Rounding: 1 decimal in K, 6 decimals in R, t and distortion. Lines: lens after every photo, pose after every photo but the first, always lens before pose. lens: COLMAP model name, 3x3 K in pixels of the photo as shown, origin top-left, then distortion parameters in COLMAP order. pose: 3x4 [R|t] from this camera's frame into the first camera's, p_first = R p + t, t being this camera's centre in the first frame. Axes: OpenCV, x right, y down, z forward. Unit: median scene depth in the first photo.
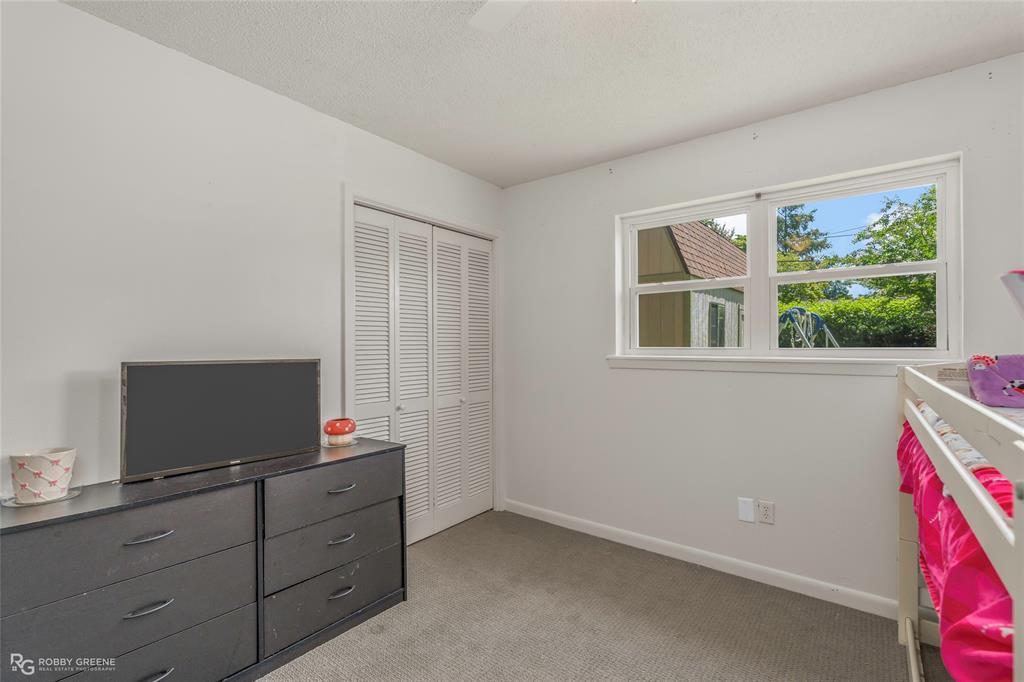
lens RADIAL K [[464.8, 0, 515.1], [0, 464.8, 345.9], [0, 0, 1]] dist [-0.008155, 0.002112]
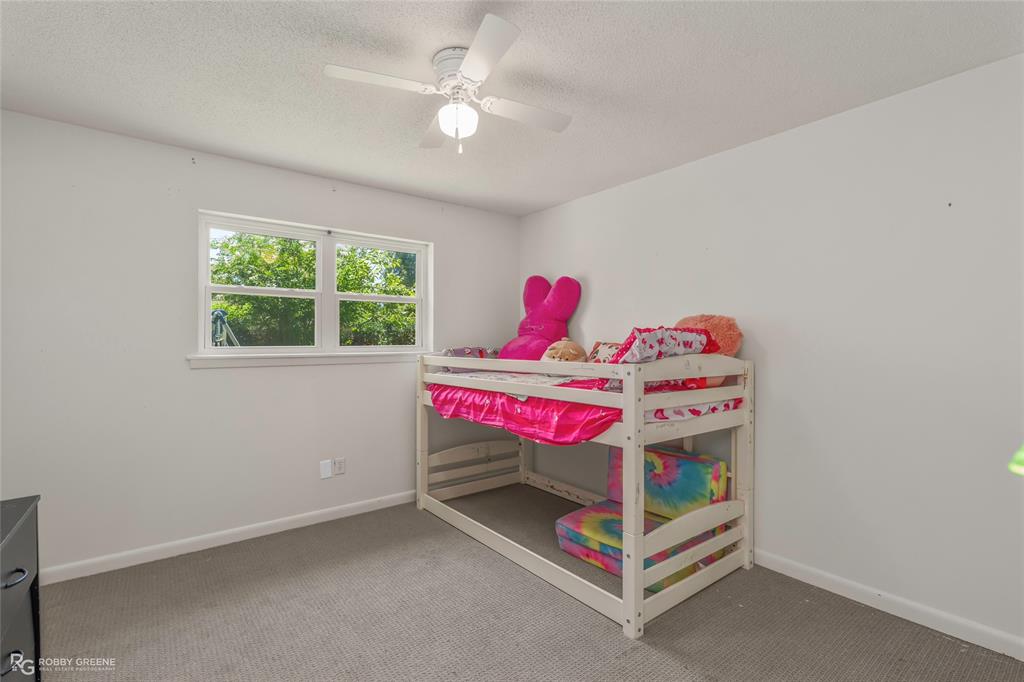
lens RADIAL K [[464.8, 0, 515.7], [0, 464.8, 341.8], [0, 0, 1]] dist [-0.008155, 0.002112]
pose [[0.240155, 0.001749, 0.970733, -0.649173], [0.004334, 0.999986, -0.002874, -0.002114], [-0.970725, 0.004897, 0.240144, 0.158963]]
